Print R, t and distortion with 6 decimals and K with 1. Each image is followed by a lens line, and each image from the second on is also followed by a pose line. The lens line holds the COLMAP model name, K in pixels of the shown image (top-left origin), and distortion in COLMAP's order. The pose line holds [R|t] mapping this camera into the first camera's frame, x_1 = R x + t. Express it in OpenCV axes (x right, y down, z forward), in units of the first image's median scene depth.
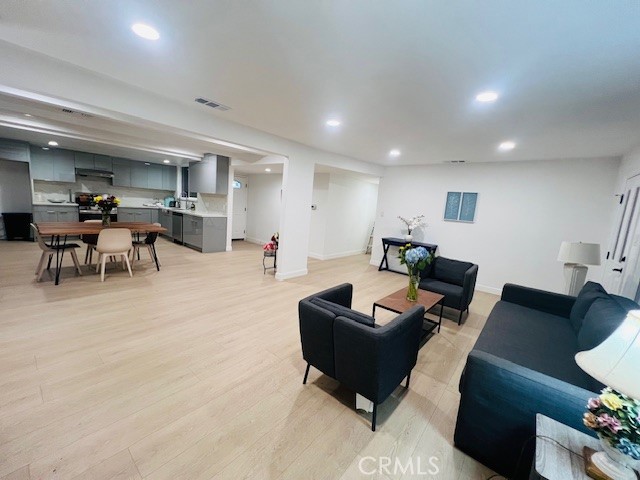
lens RADIAL K [[256.0, 0, 318.8], [0, 256.0, 239.0], [0, 0, 1]] dist [-0.001905, -0.000123]
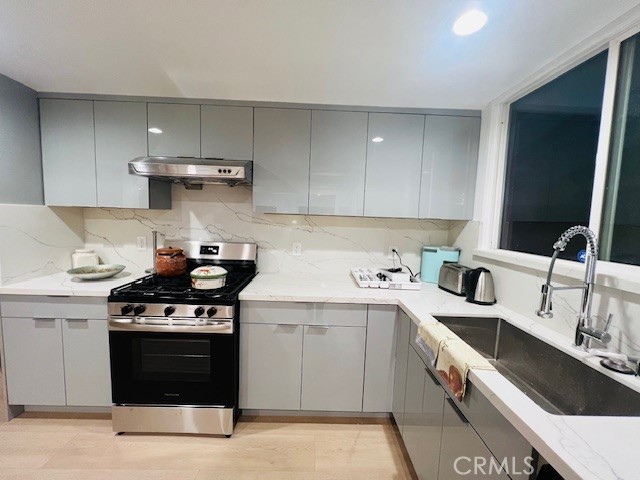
lens RADIAL K [[256.0, 0, 318.8], [0, 256.0, 239.0], [0, 0, 1]] dist [-0.001905, -0.000123]
pose [[0.655682, 0.008117, -0.754994, -0.750771], [-0.086501, 0.994166, -0.064434, -0.228314], [0.750066, 0.107556, 0.652558, 1.185205]]
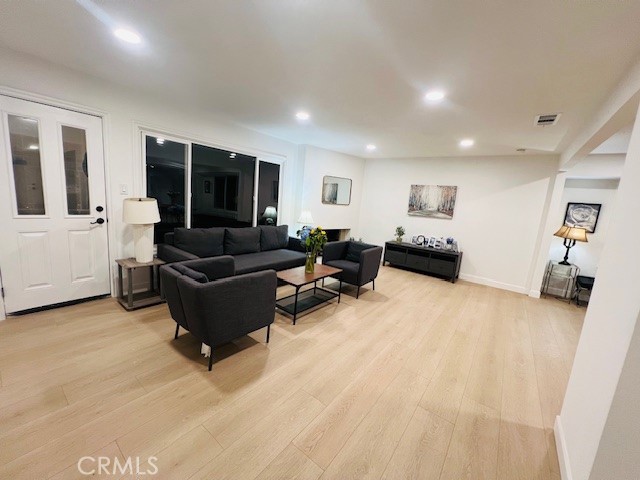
lens RADIAL K [[256.0, 0, 318.8], [0, 256.0, 239.0], [0, 0, 1]] dist [-0.001905, -0.000123]
pose [[-0.985620, -0.153374, -0.070914, 0.225017], [-0.167422, 0.943165, 0.287072, -0.129478], [0.022855, 0.294817, -0.955281, 1.090039]]
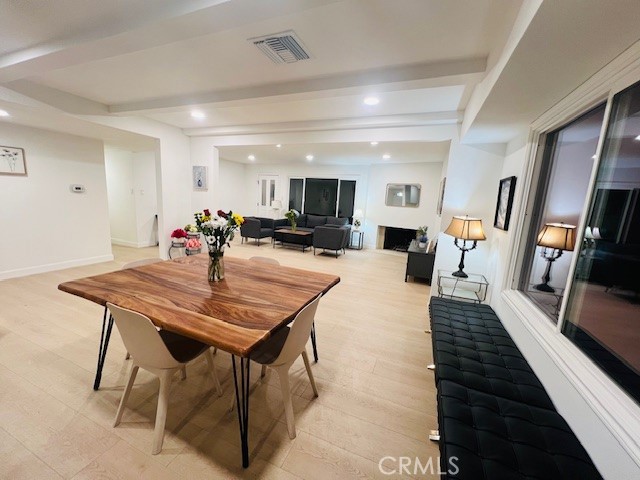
lens RADIAL K [[256.0, 0, 318.8], [0, 256.0, 239.0], [0, 0, 1]] dist [-0.001905, -0.000123]
pose [[-0.293554, -0.248408, 0.923103, -1.030309], [0.051124, 0.960186, 0.274645, -0.185580], [-0.954574, 0.127816, -0.269167, 0.756818]]
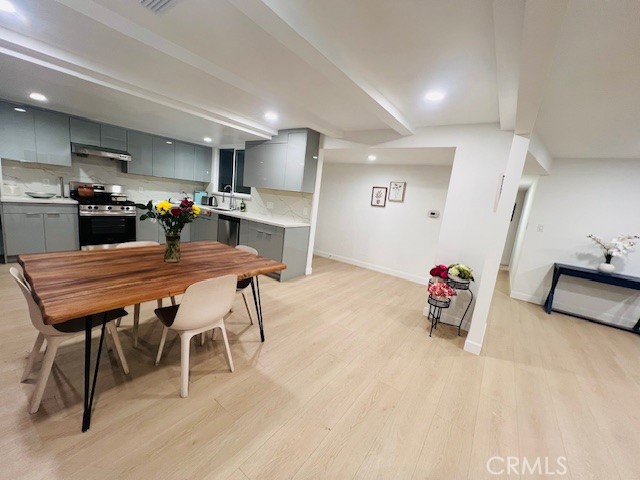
lens RADIAL K [[256.0, 0, 318.8], [0, 256.0, 239.0], [0, 0, 1]] dist [-0.001905, -0.000123]
pose [[0.997633, 0.017316, 0.066545, -0.470778], [-0.019504, 0.999286, 0.032370, -0.091585], [-0.065937, -0.033591, 0.997258, 0.399716]]
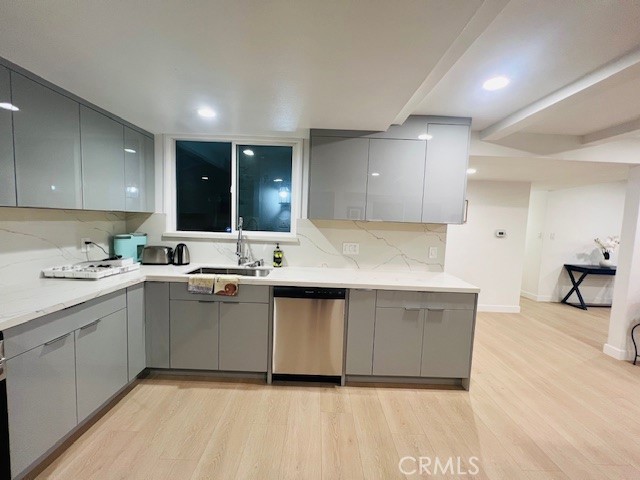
lens RADIAL K [[256.0, 0, 318.8], [0, 256.0, 239.0], [0, 0, 1]] dist [-0.001905, -0.000123]
pose [[0.766996, -0.099392, 0.633907, -0.962424], [0.111376, 0.993556, 0.021024, -0.219530], [-0.631912, 0.054477, 0.773124, 0.987110]]
